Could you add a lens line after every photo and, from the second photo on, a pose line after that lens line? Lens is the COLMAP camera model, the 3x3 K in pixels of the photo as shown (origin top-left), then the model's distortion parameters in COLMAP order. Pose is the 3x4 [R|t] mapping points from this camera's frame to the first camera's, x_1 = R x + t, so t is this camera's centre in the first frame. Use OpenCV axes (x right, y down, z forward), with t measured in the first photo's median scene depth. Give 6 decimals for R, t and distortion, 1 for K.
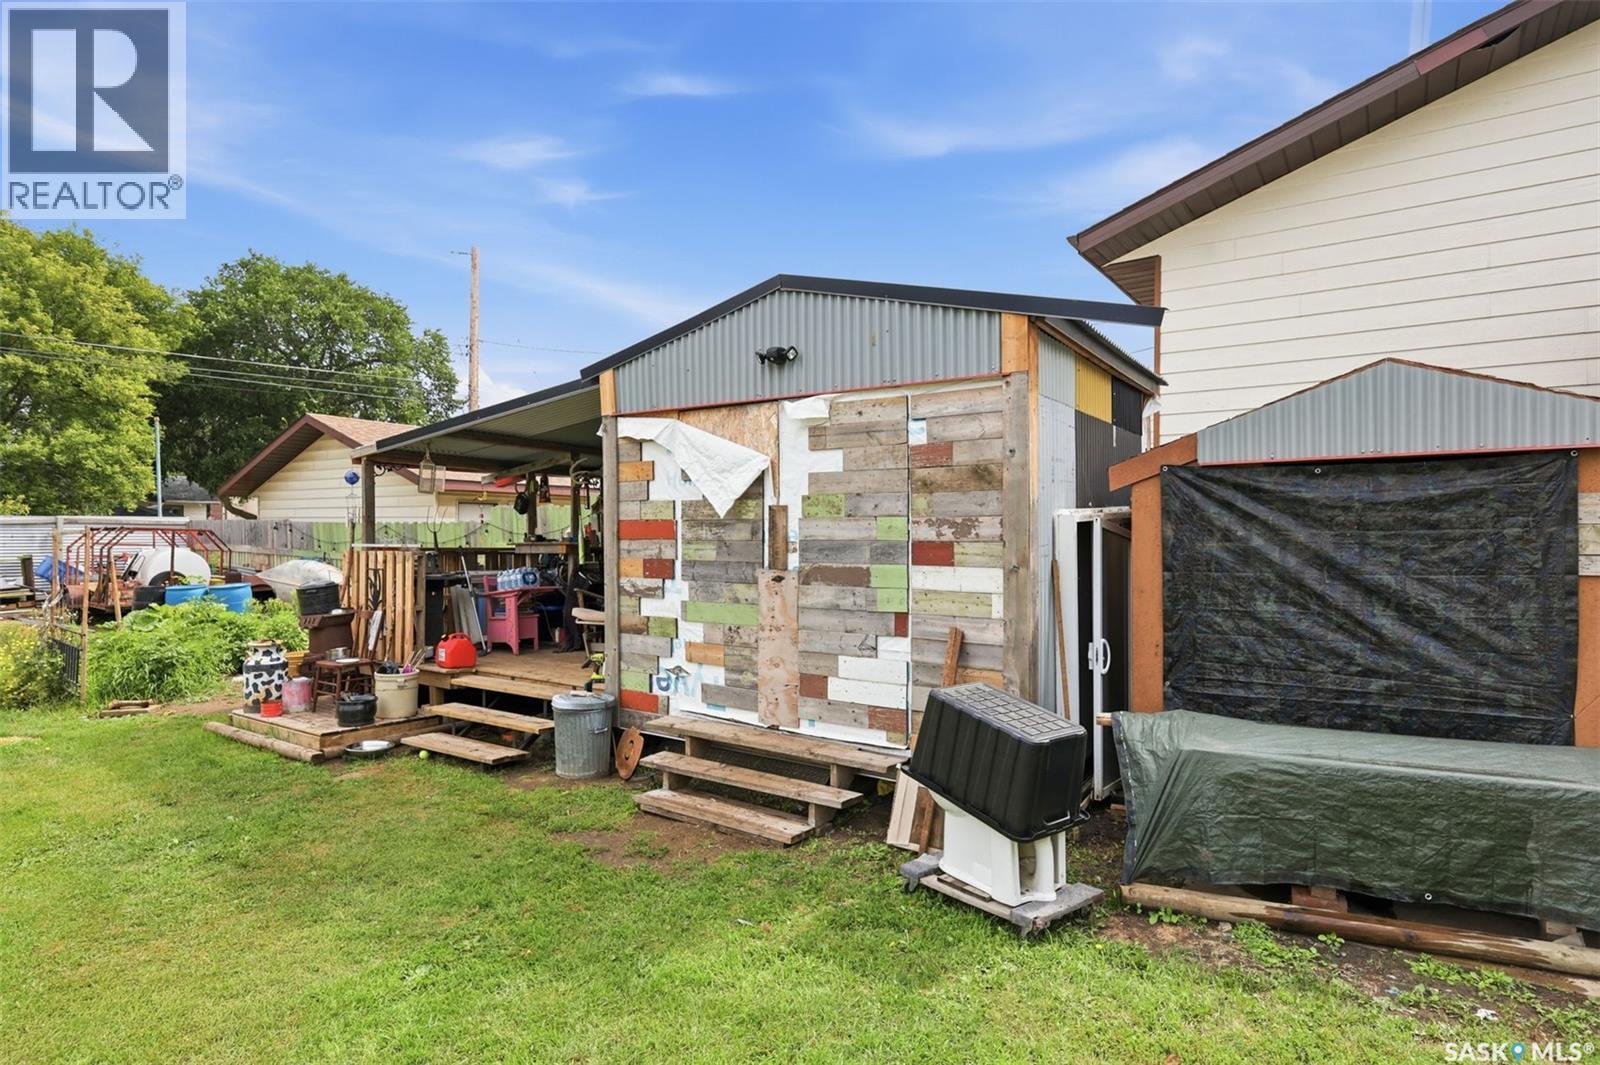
lens RADIAL K [[816.1, 0, 809.5], [0, 816.1, 531.9], [0, 0, 1]] dist [0.017298, 0.000061]
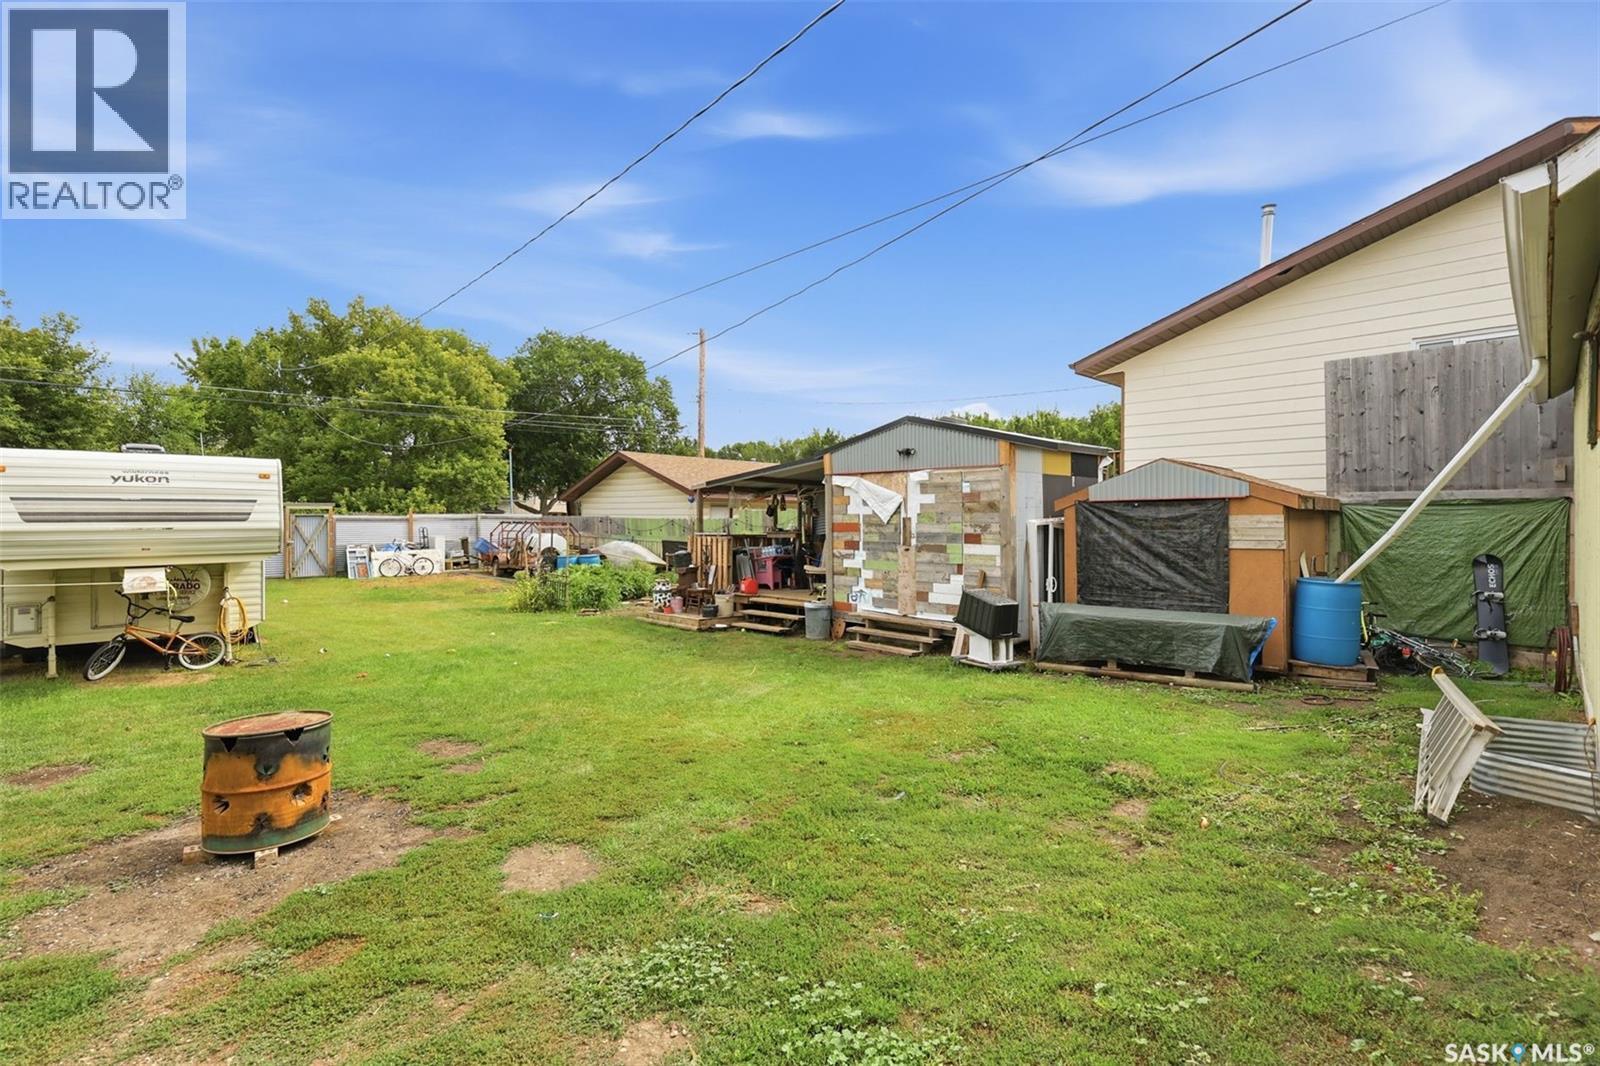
lens RADIAL K [[709.0, 0, 797.1], [0, 709.0, 520.0], [0, 0, 1]] dist [0.004556, 0.000456]
pose [[0.979626, -0.002208, -0.200820, 0.058325], [0.002661, 0.999994, 0.001986, -0.029517], [0.200815, -0.002480, 0.979626, -0.981873]]
